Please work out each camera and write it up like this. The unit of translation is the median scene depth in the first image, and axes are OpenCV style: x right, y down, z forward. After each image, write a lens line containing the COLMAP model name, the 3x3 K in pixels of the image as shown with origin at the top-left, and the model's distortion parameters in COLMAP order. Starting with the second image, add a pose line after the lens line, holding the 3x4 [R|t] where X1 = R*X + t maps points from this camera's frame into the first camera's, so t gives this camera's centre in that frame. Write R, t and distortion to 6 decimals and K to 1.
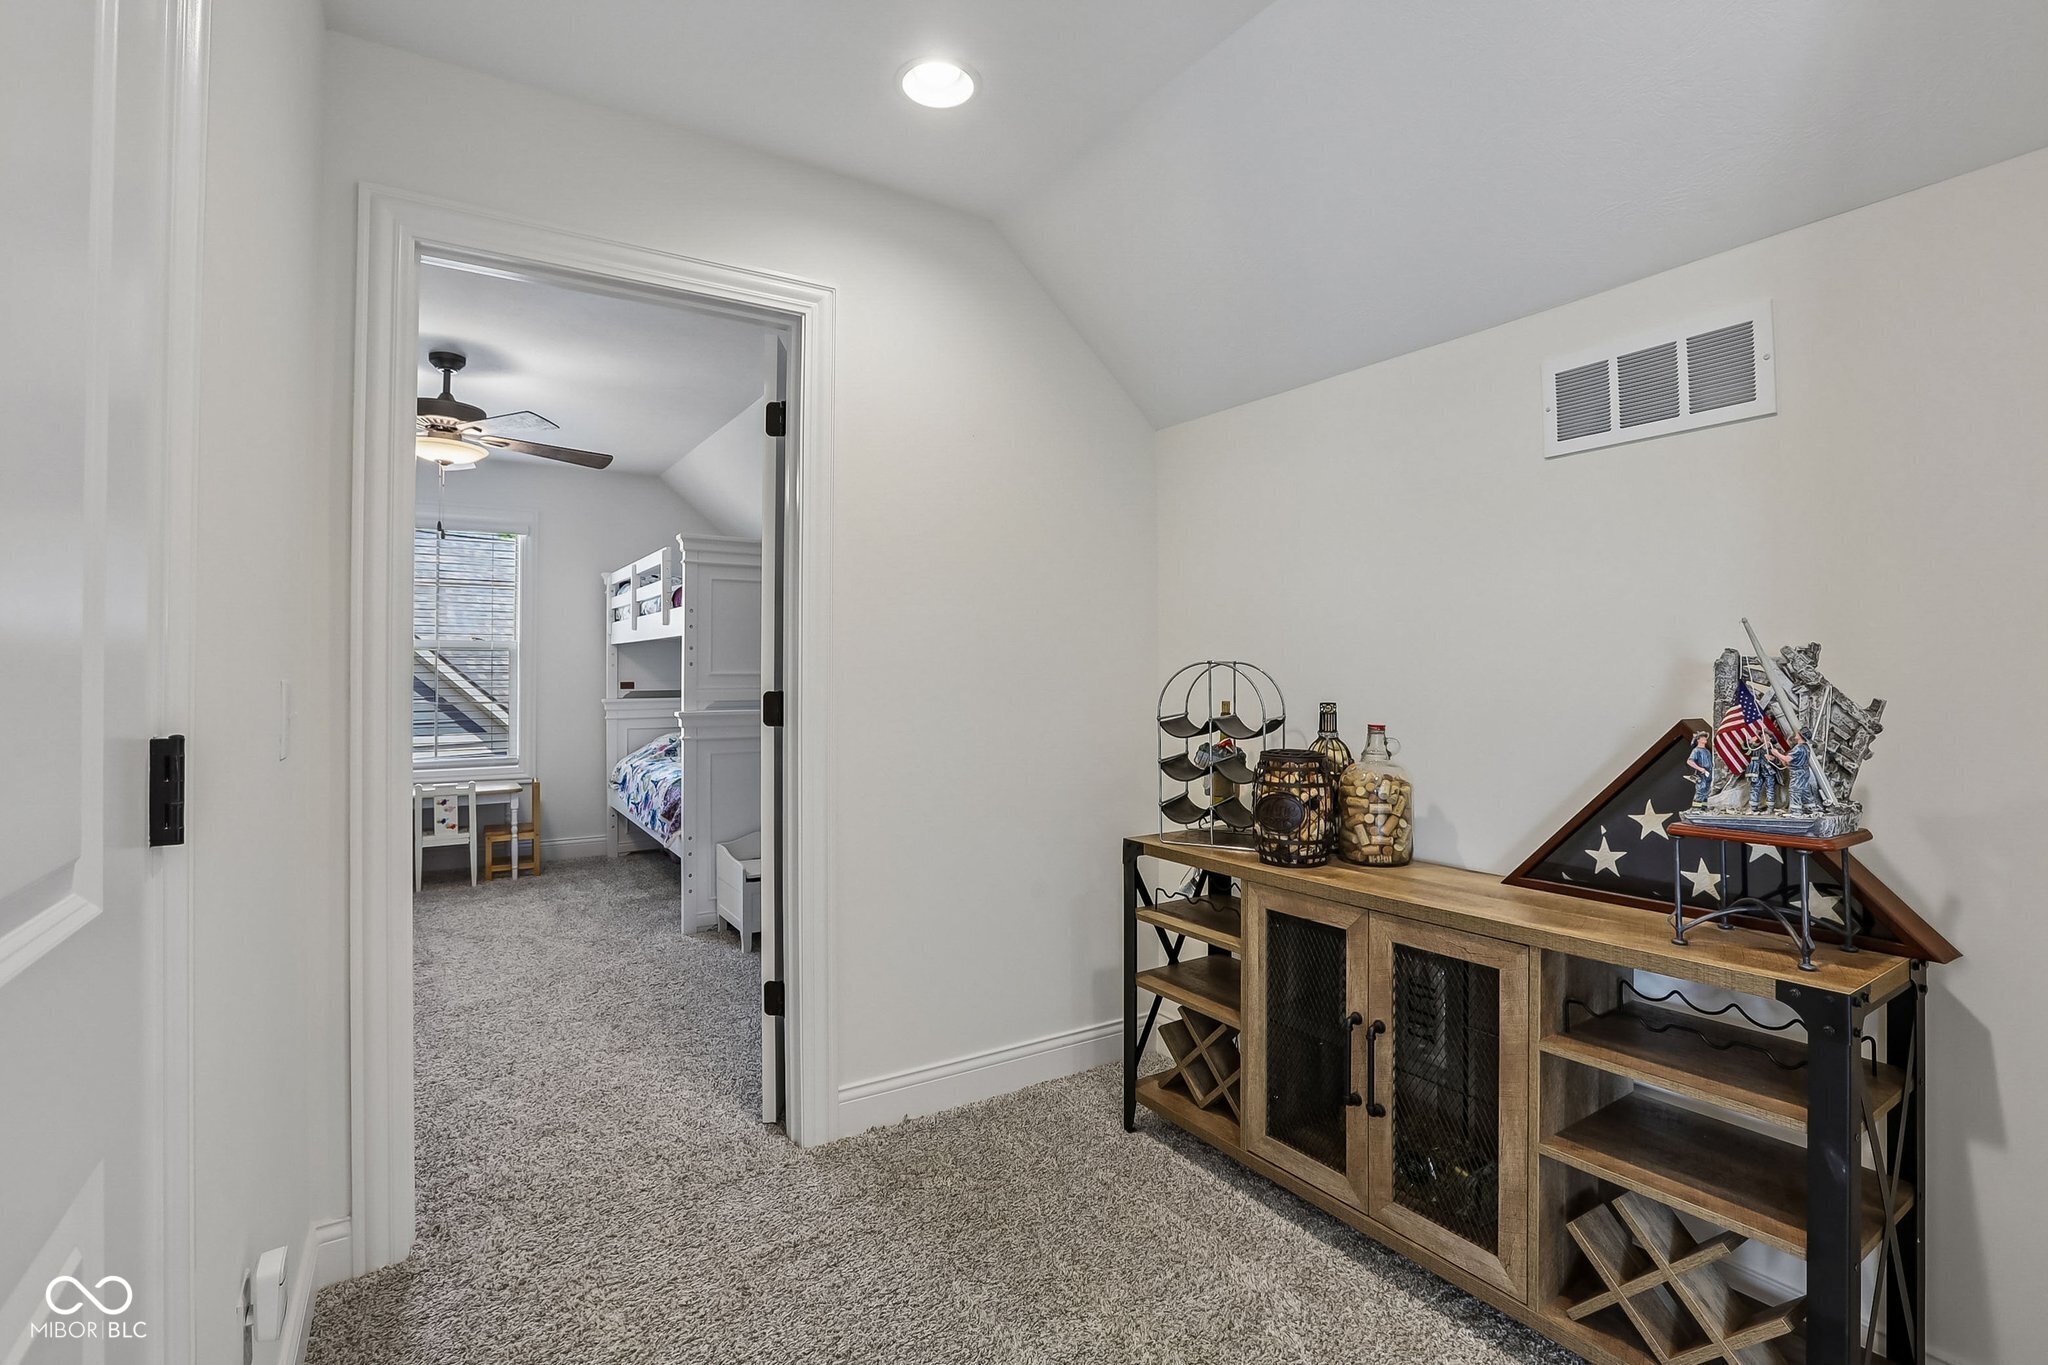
lens RADIAL K [[940.9, 0, 1005.2], [0, 940.9, 666.0], [0, 0, 1]] dist [-0.041258, 0.015997]
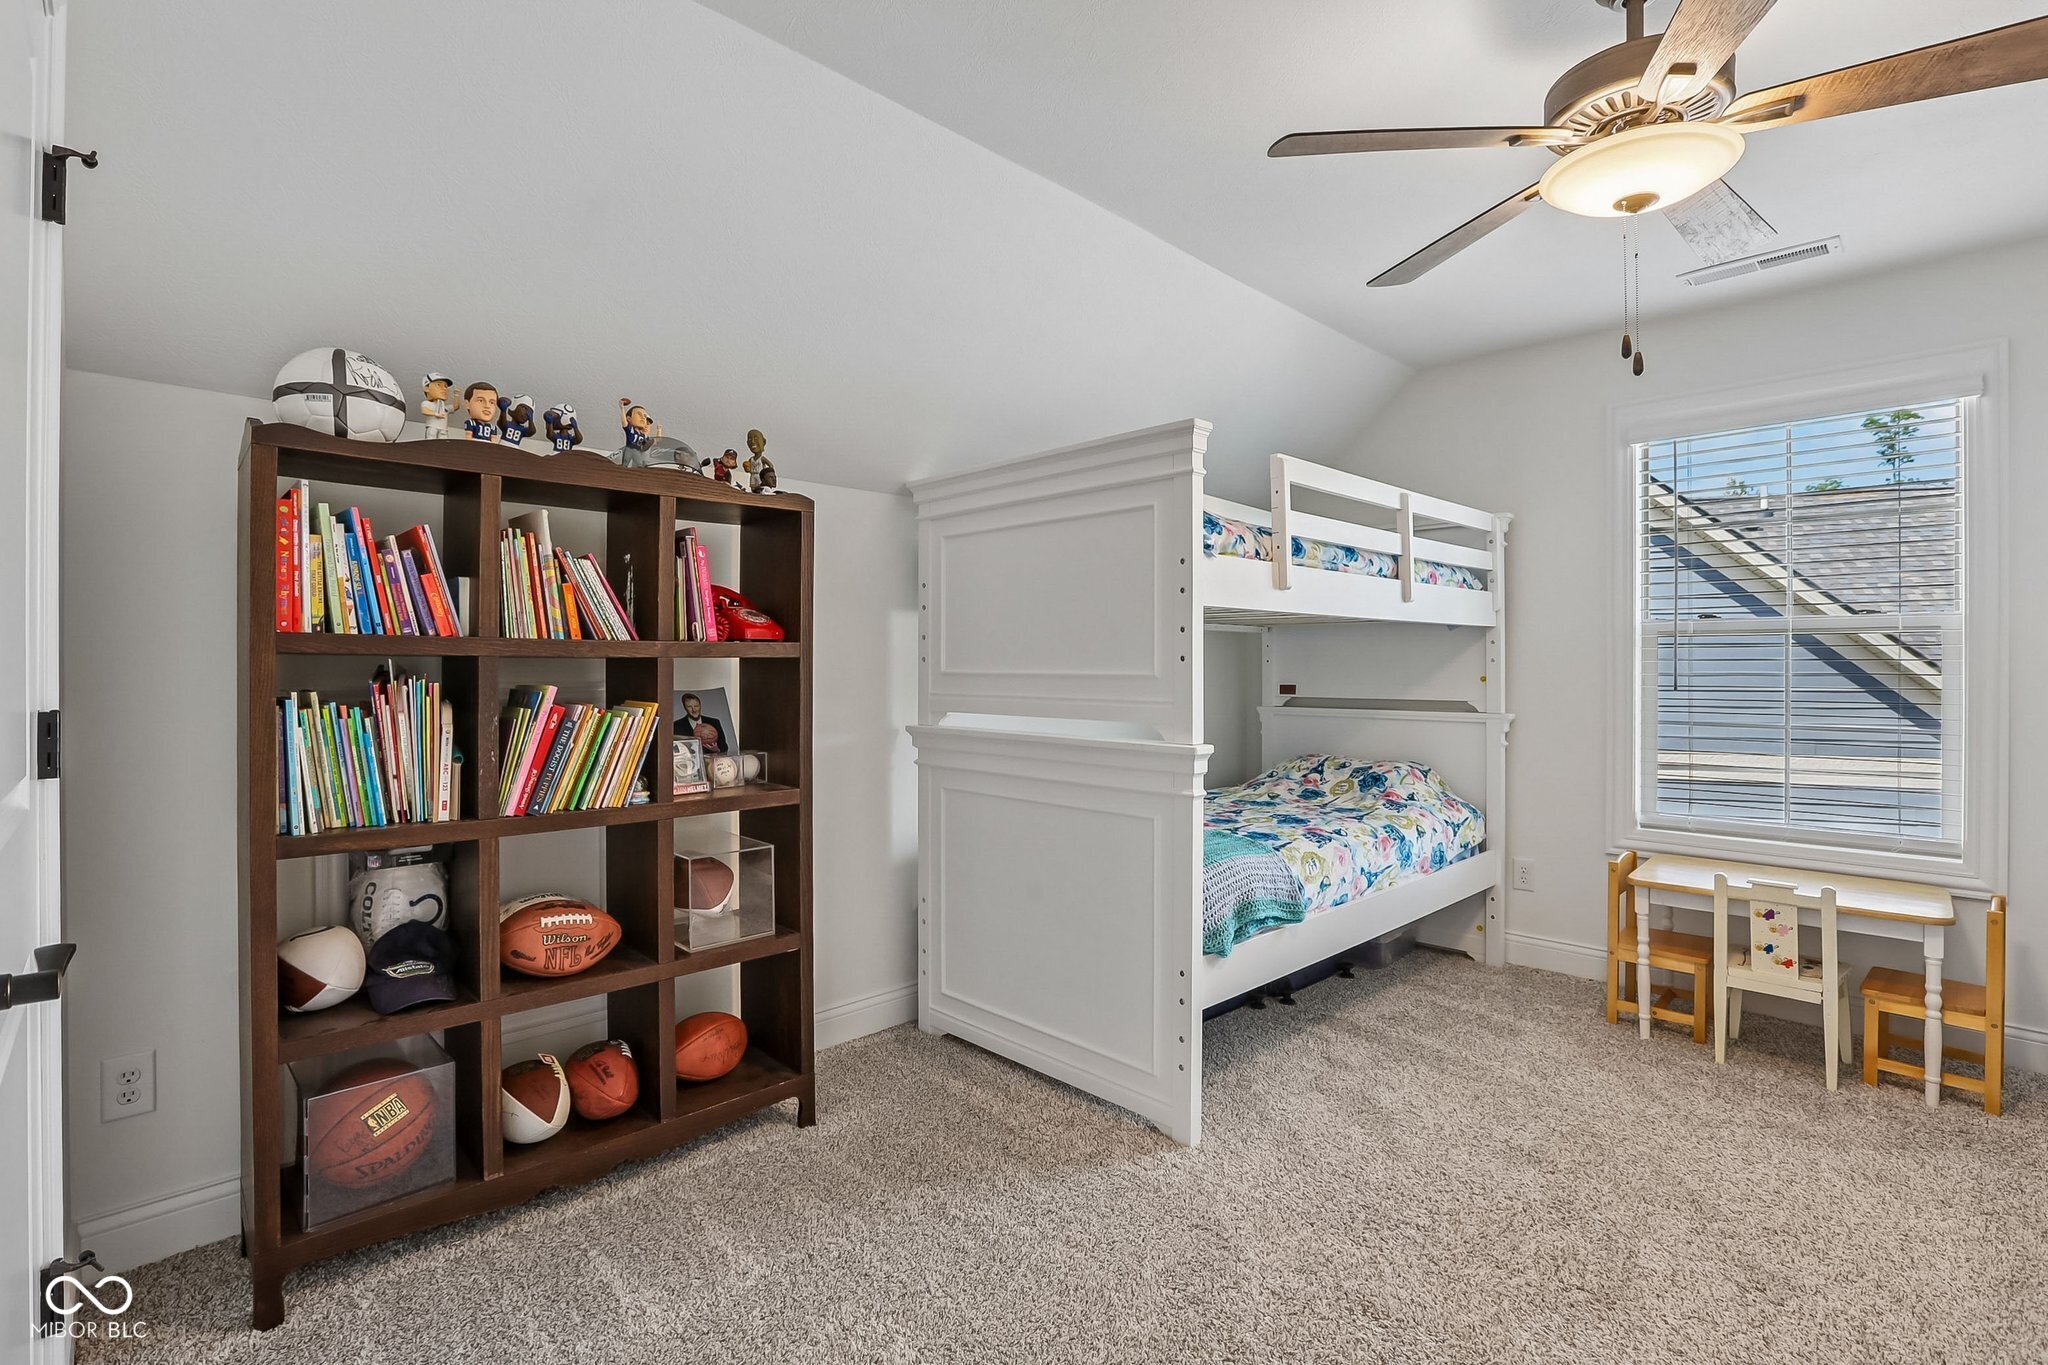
lens RADIAL K [[940.9, 0, 1040.4], [0, 940.9, 667.7], [0, 0, 1]] dist [-0.041258, 0.015997]
pose [[0.232372, -0.000029, -0.972627, -0.173867], [0.002930, 0.999995, 0.000670, 0.001846], [0.972623, -0.003006, 0.232371, 0.442931]]
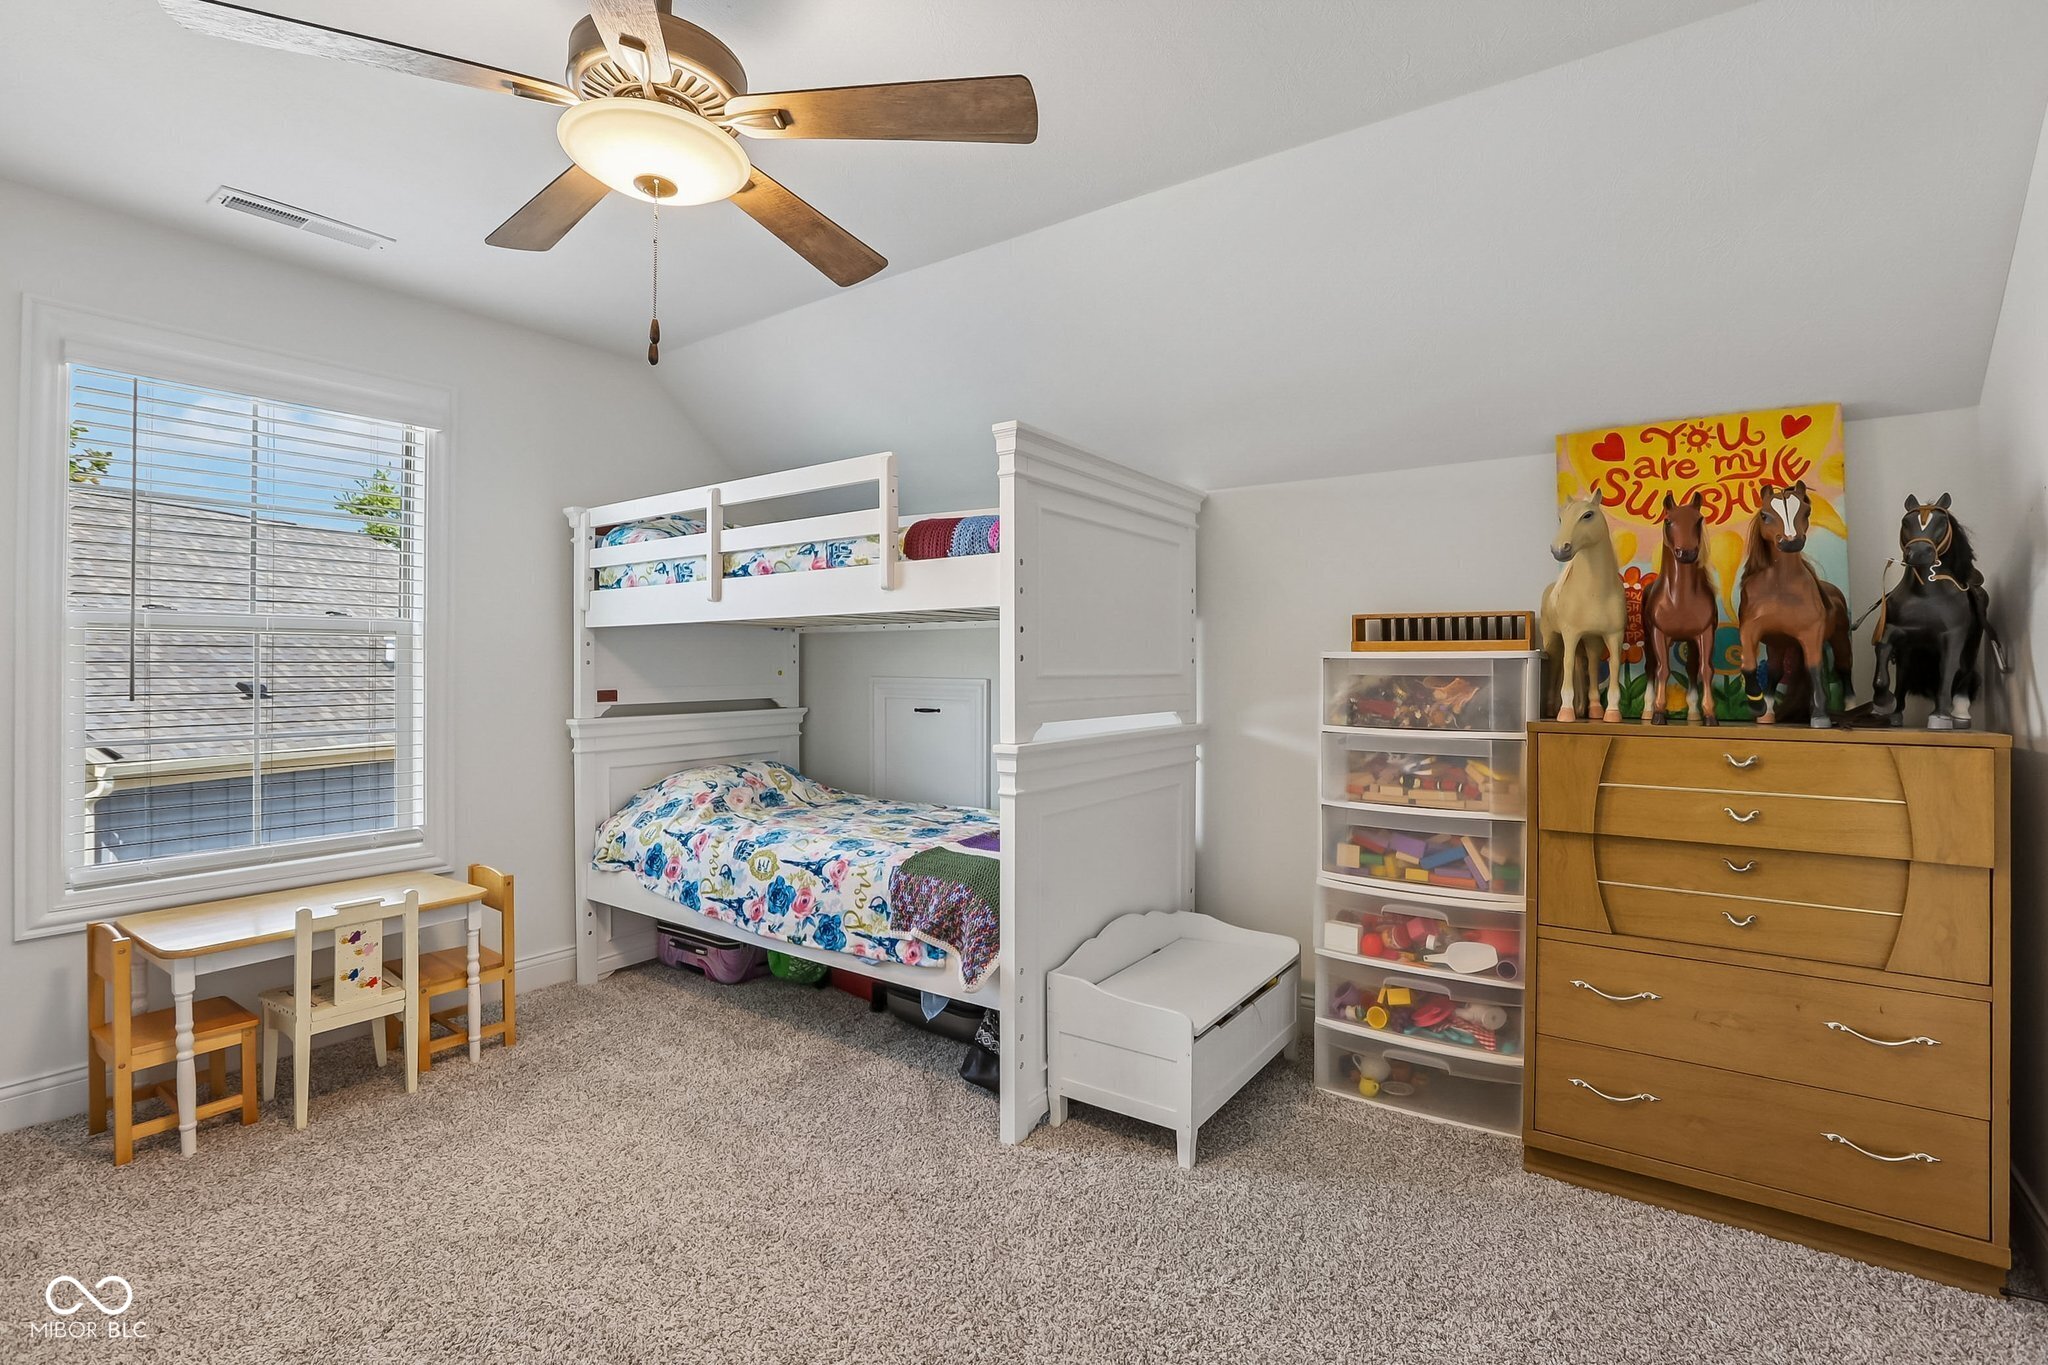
lens RADIAL K [[940.9, 0, 1015.1], [0, 940.9, 664.7], [0, 0, 1]] dist [-0.041258, 0.015997]
pose [[0.930714, -0.002303, 0.365741, -0.435868], [0.002601, 0.999997, -0.000323, 0.001470], [-0.365739, 0.001252, 0.930717, 0.388715]]
